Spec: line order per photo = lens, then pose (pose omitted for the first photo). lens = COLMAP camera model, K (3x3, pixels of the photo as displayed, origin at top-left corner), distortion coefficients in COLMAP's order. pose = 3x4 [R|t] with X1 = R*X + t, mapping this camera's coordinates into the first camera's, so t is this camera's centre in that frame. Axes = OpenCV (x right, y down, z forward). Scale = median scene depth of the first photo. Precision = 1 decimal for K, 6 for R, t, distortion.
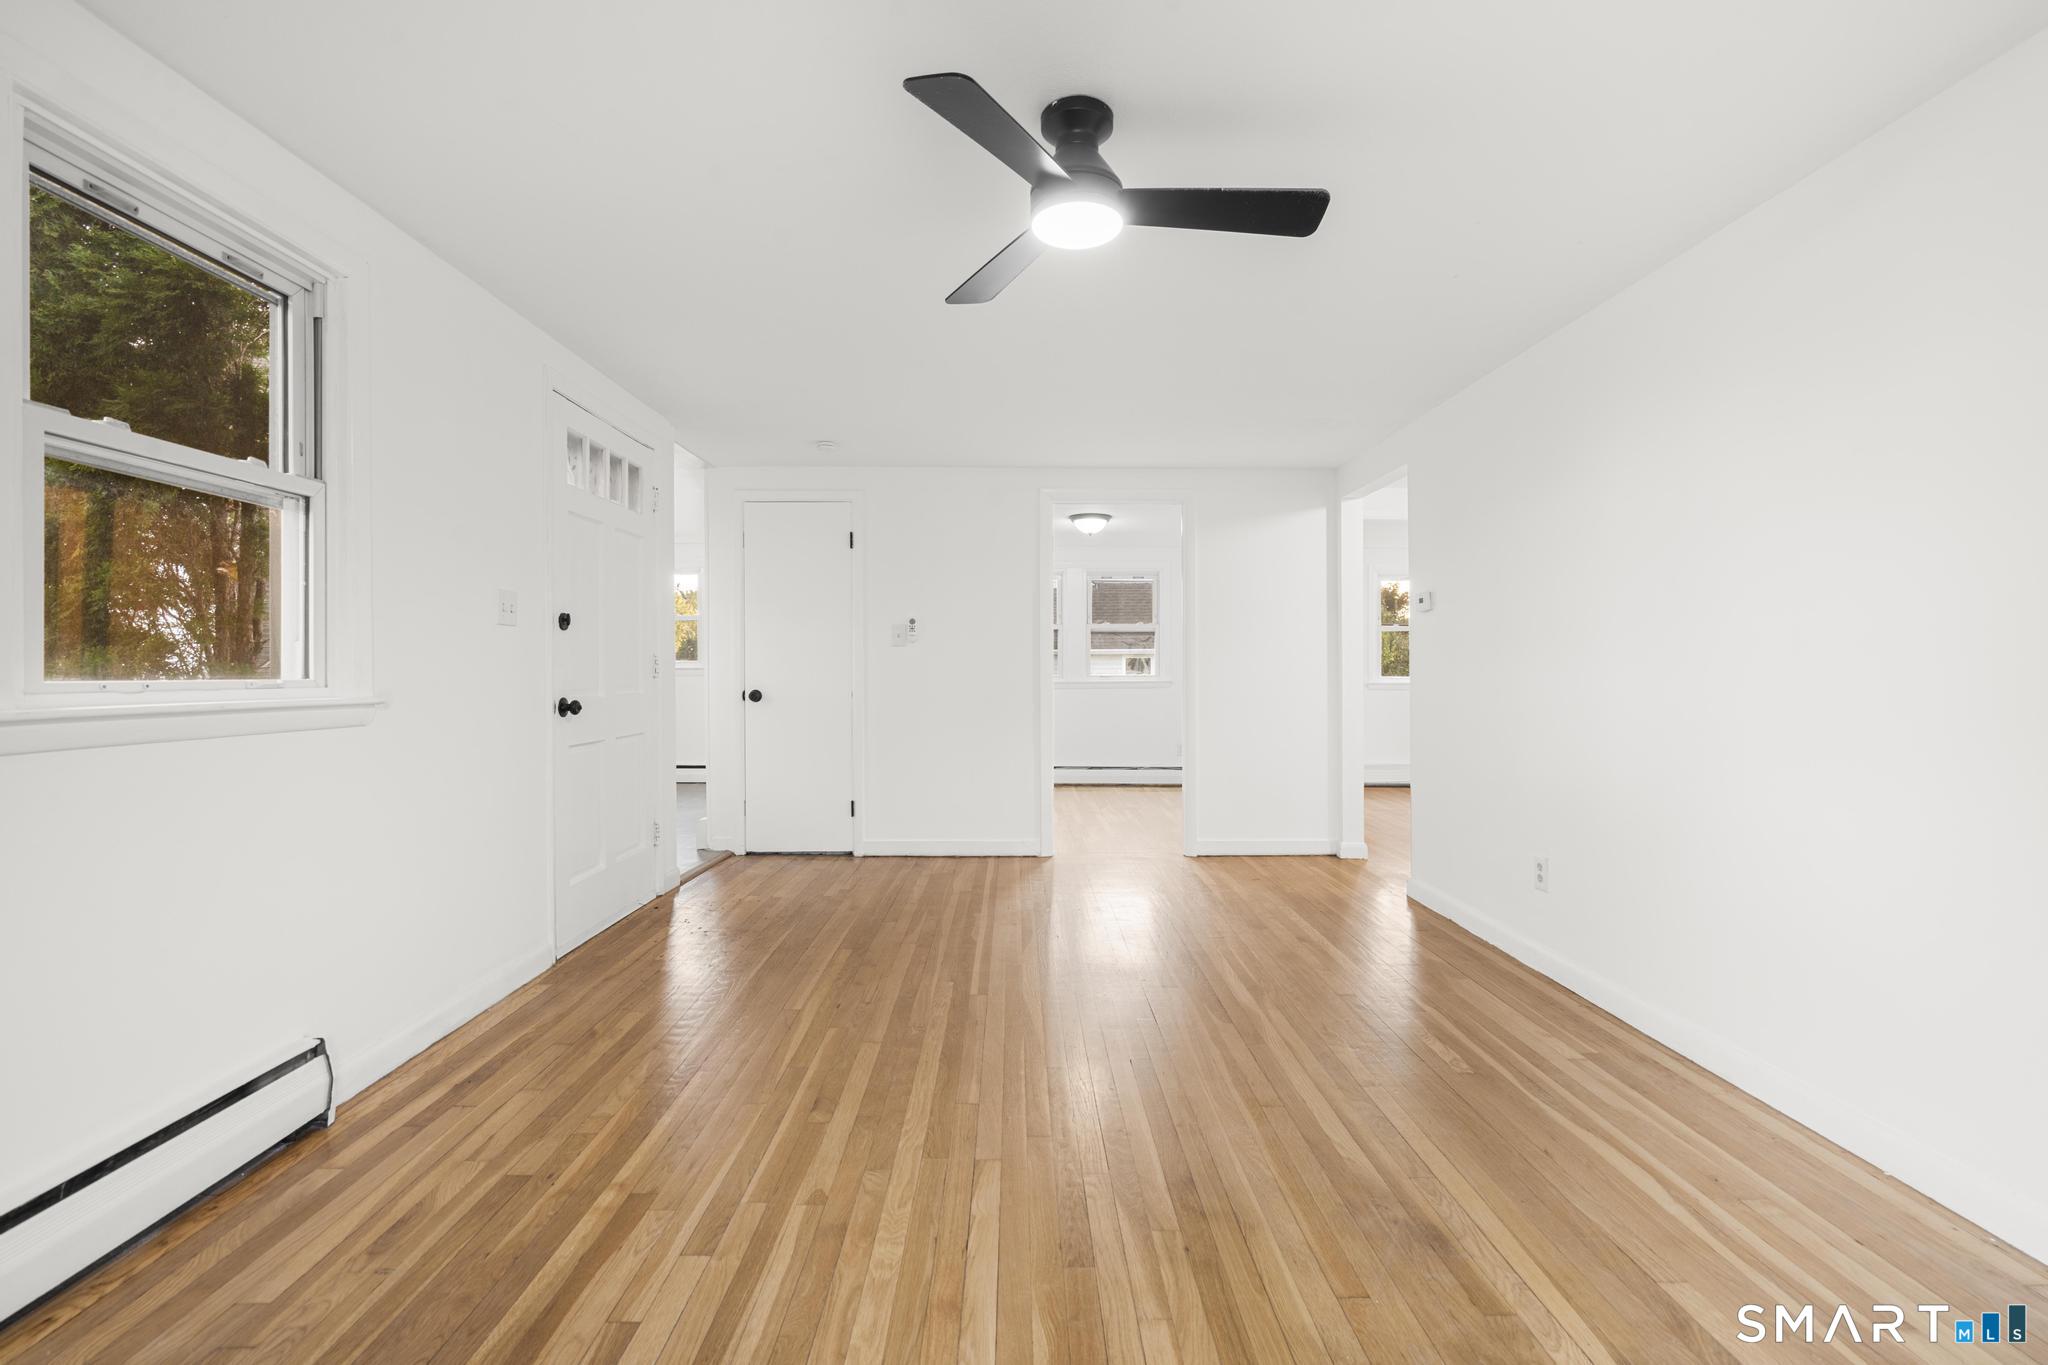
lens RADIAL K [[924.6, 0, 1033.6], [0, 924.6, 680.6], [0, 0, 1]] dist [-0.003163, 0.001572]
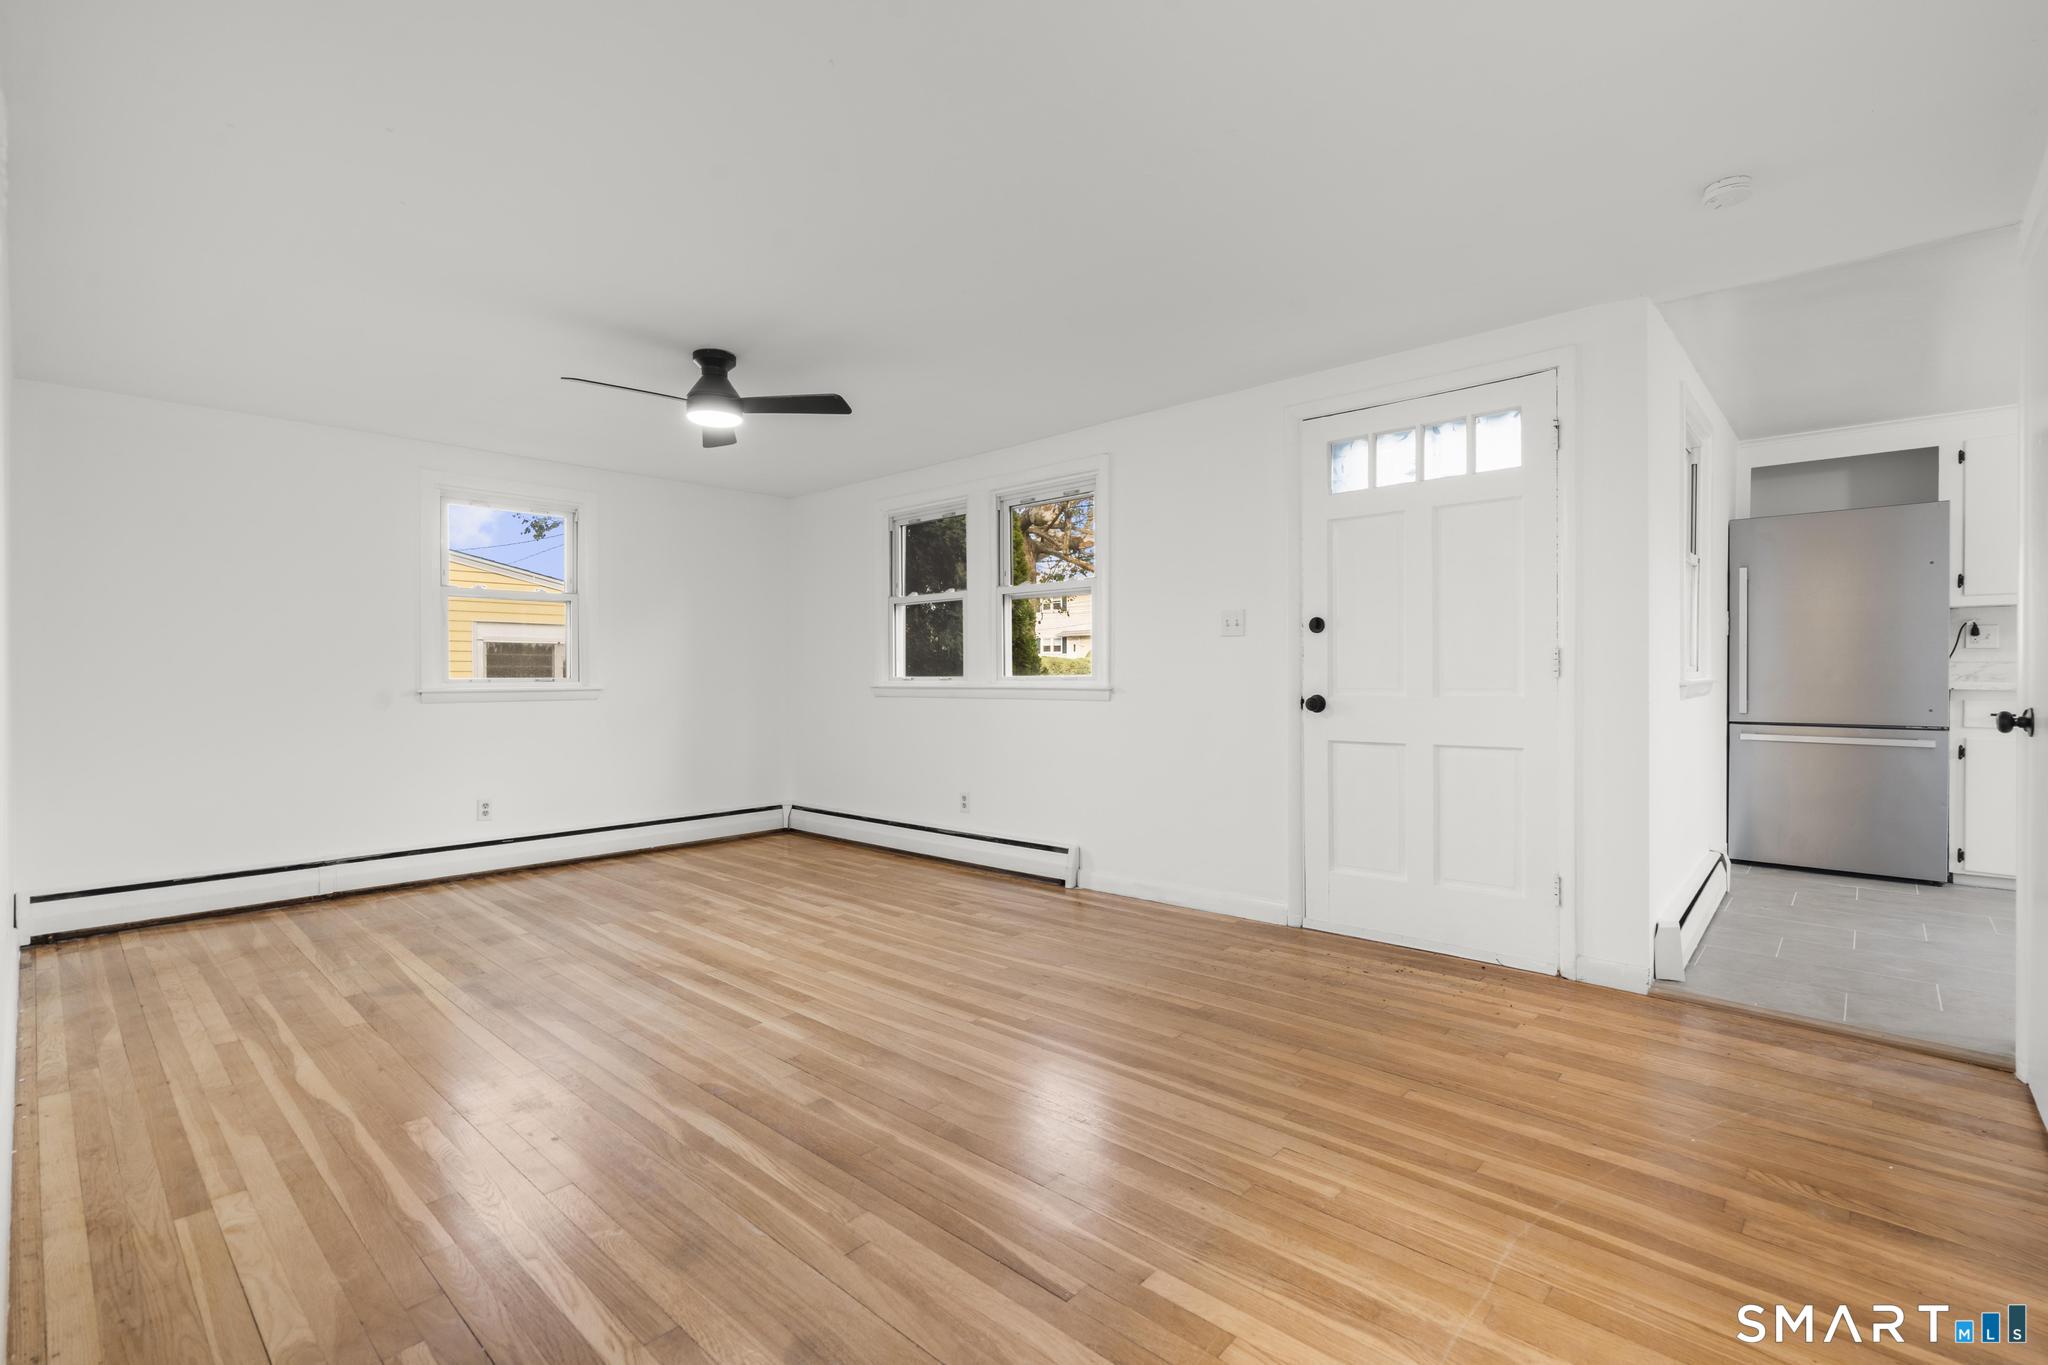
lens RADIAL K [[924.6, 0, 1033.6], [0, 924.6, 680.6], [0, 0, 1]] dist [-0.003163, 0.001572]
pose [[-0.686611, 0.010694, -0.726946, 0.829904], [-0.001566, 0.999868, 0.016187, -0.025272], [0.727023, 0.012253, -0.686504, 2.418766]]
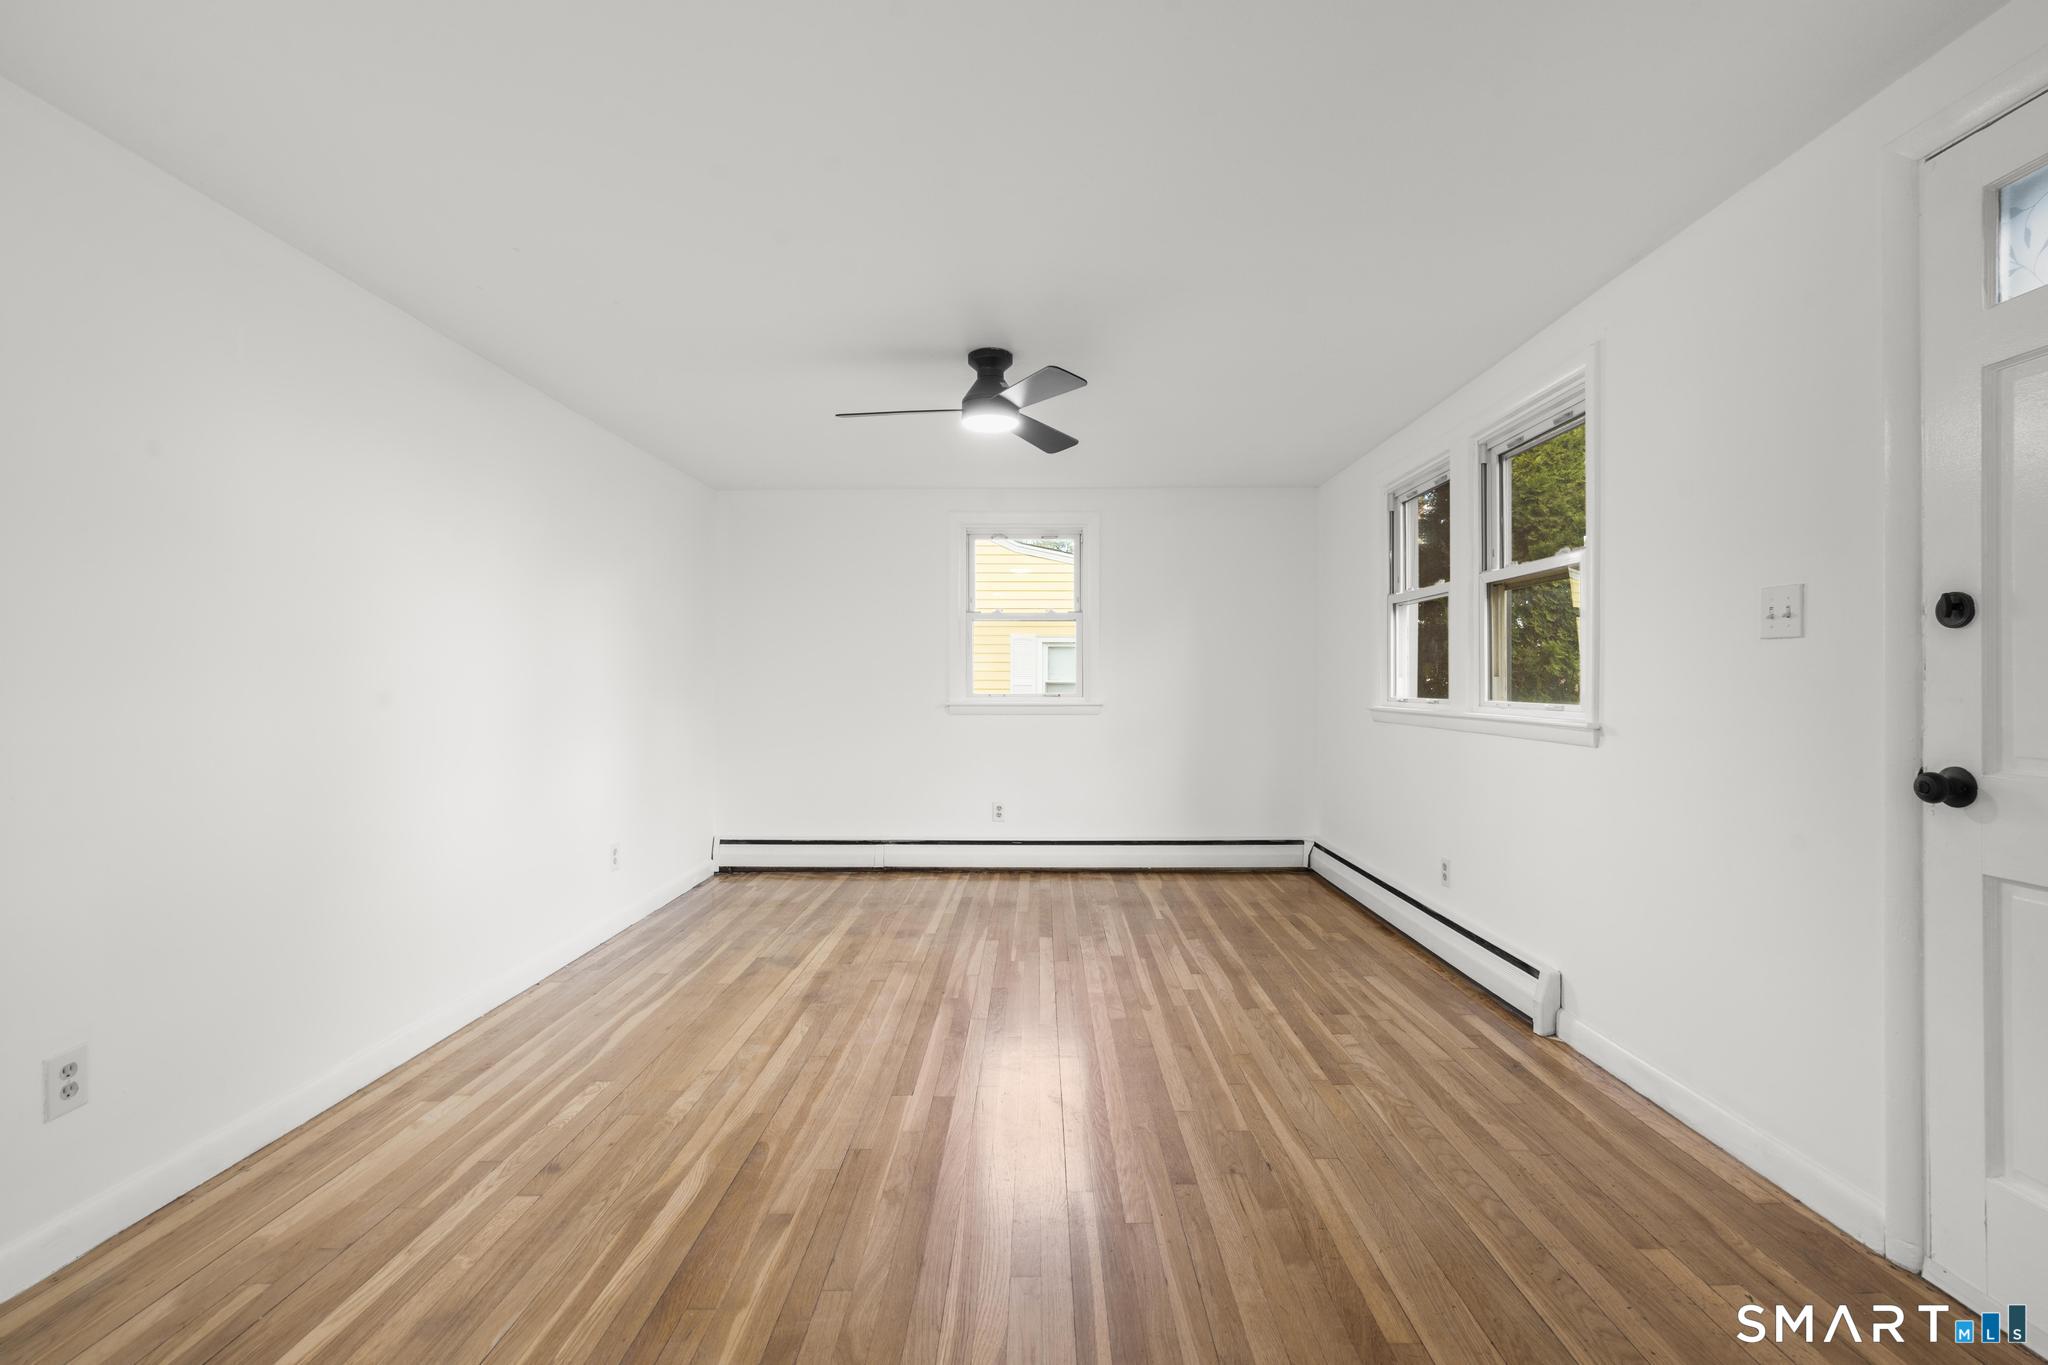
lens RADIAL K [[924.6, 0, 1033.6], [0, 924.6, 680.6], [0, 0, 1]] dist [-0.003163, 0.001572]
pose [[-0.999676, 0.002554, 0.025331, -0.062273], [0.002824, 0.999939, 0.010644, -0.053567], [-0.025302, 0.010712, -0.999622, 2.400468]]
